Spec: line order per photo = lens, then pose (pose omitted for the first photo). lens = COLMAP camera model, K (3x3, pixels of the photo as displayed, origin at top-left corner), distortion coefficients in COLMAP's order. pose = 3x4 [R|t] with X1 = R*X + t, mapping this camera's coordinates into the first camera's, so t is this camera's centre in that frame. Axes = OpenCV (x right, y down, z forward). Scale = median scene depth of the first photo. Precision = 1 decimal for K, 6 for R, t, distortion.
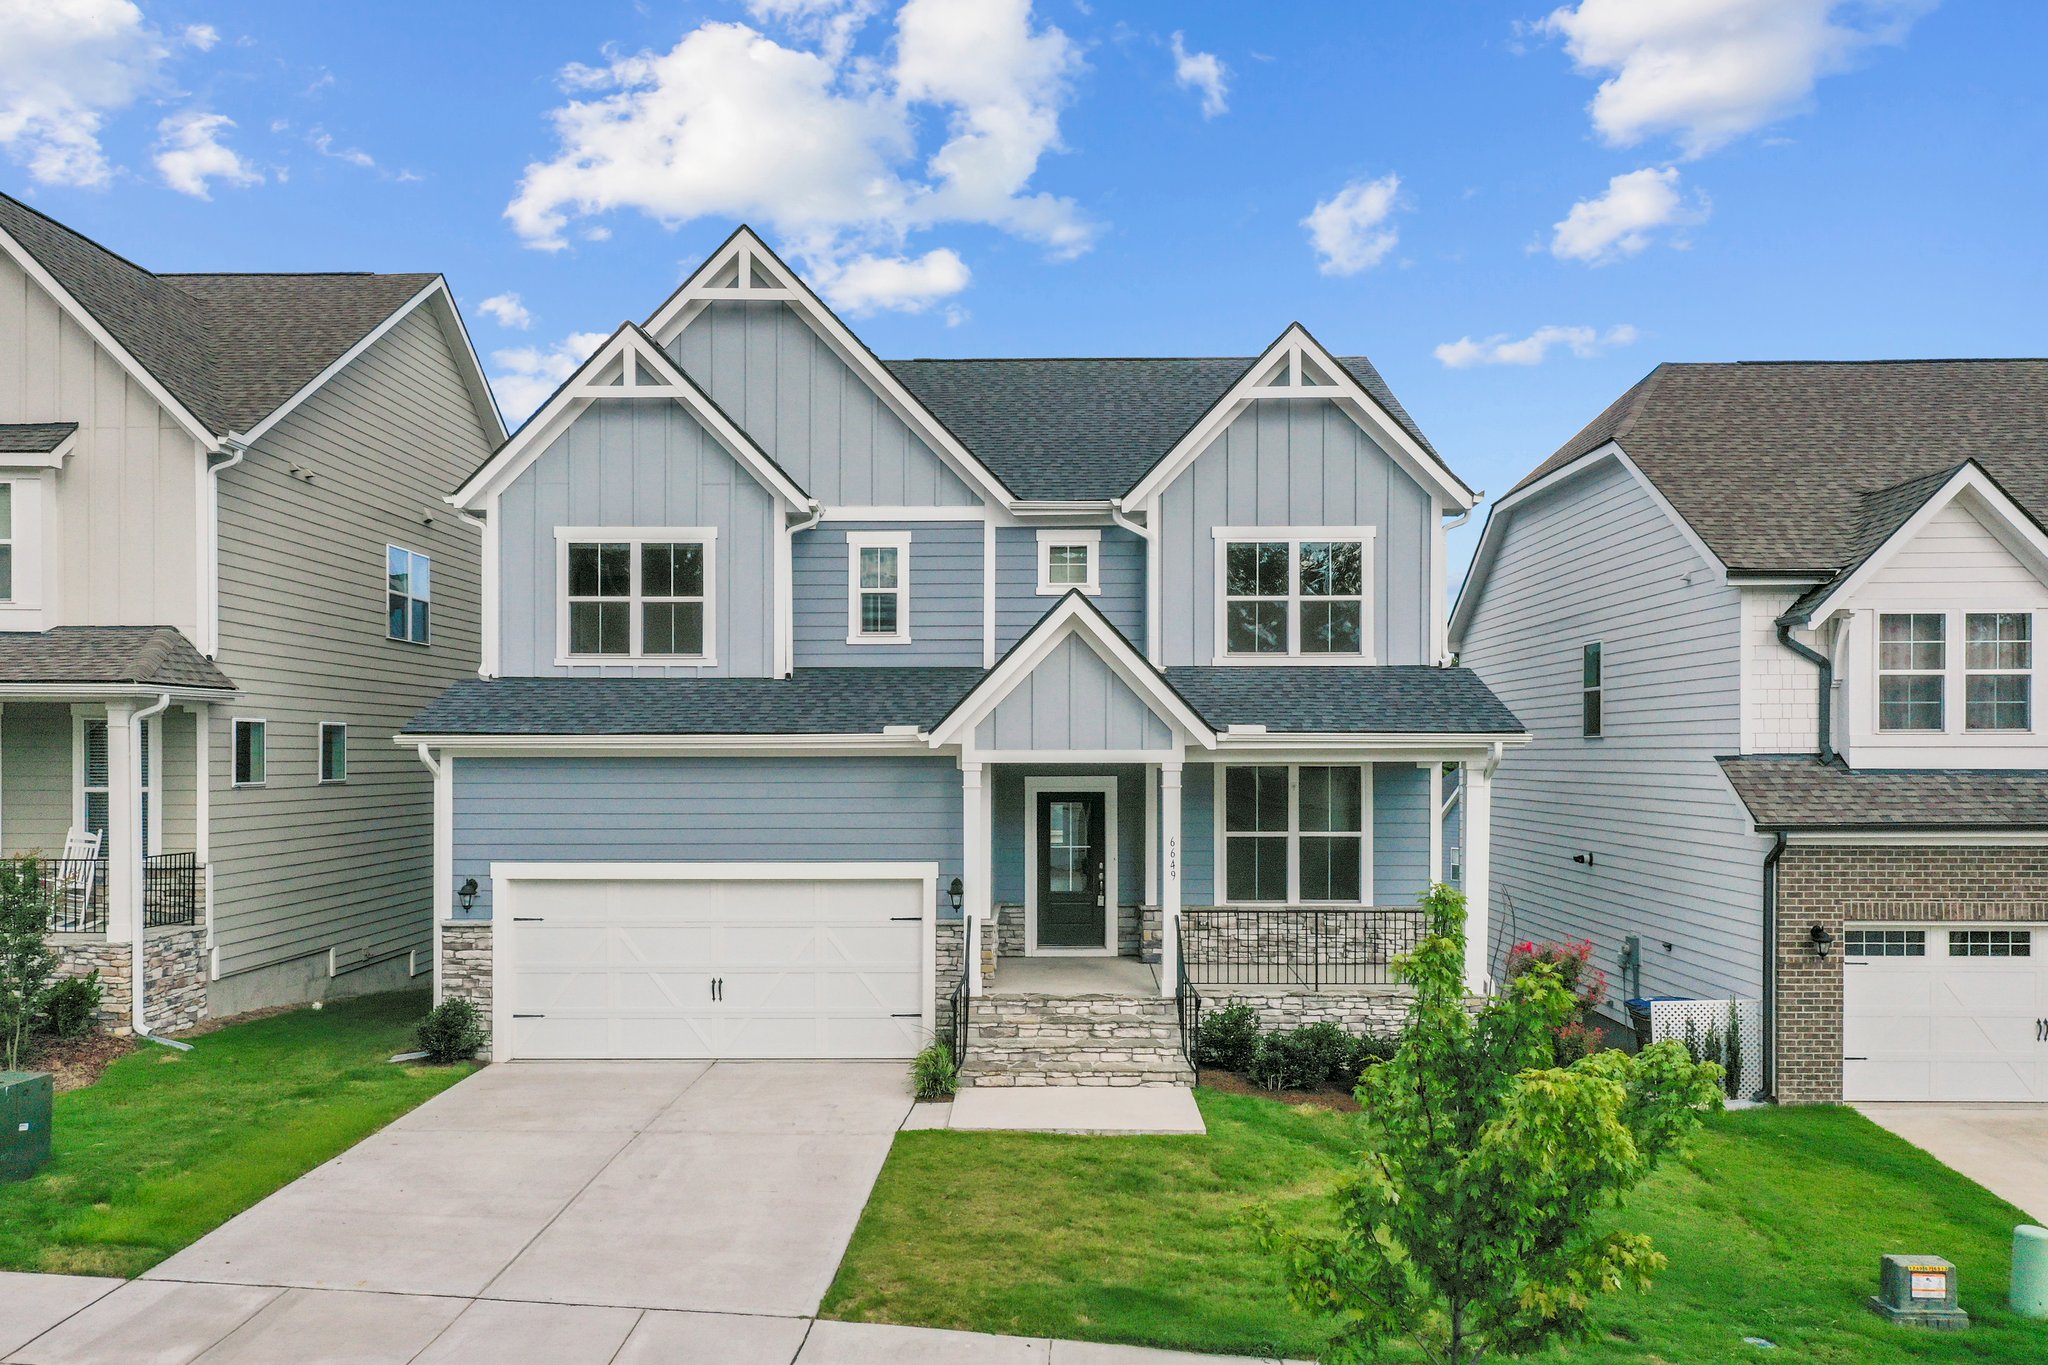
lens RADIAL K [[1654.0, 0, 1018.2], [0, 1654.0, 752.8], [0, 0, 1]] dist [0.021786, -0.001349]
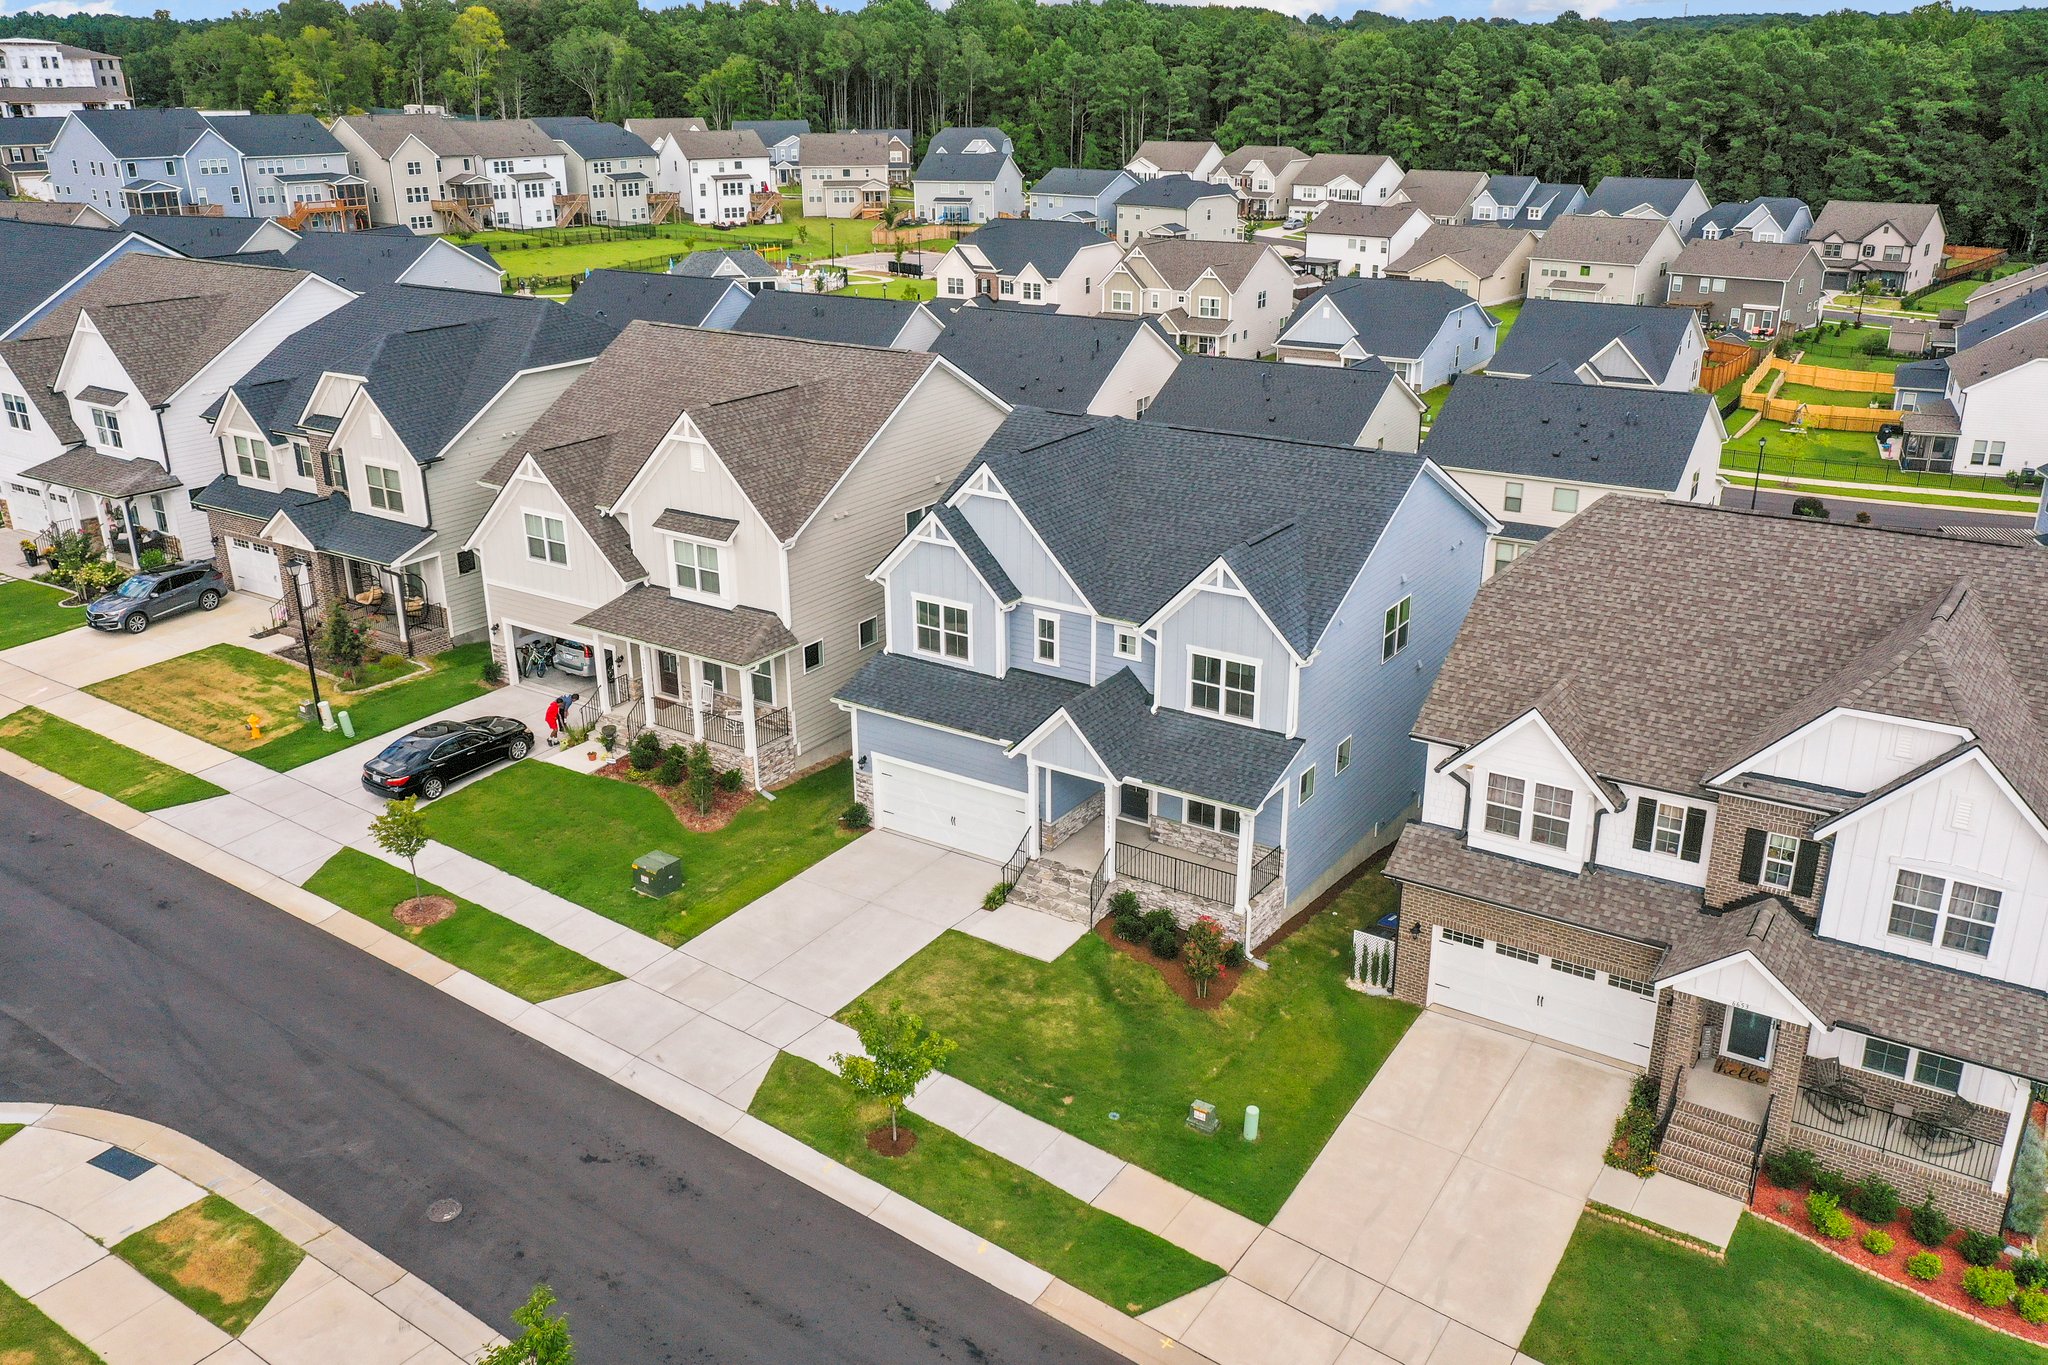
lens RADIAL K [[1639.0, 0, 1024.0], [0, 1639.0, 682.5], [0, 0, 1]] dist [0.026119, -0.001694]
pose [[0.838562, 0.186476, -0.511899, 1.010171], [0.007869, 0.935354, 0.353625, -0.825198], [0.544750, -0.300564, 0.782885, -0.649794]]
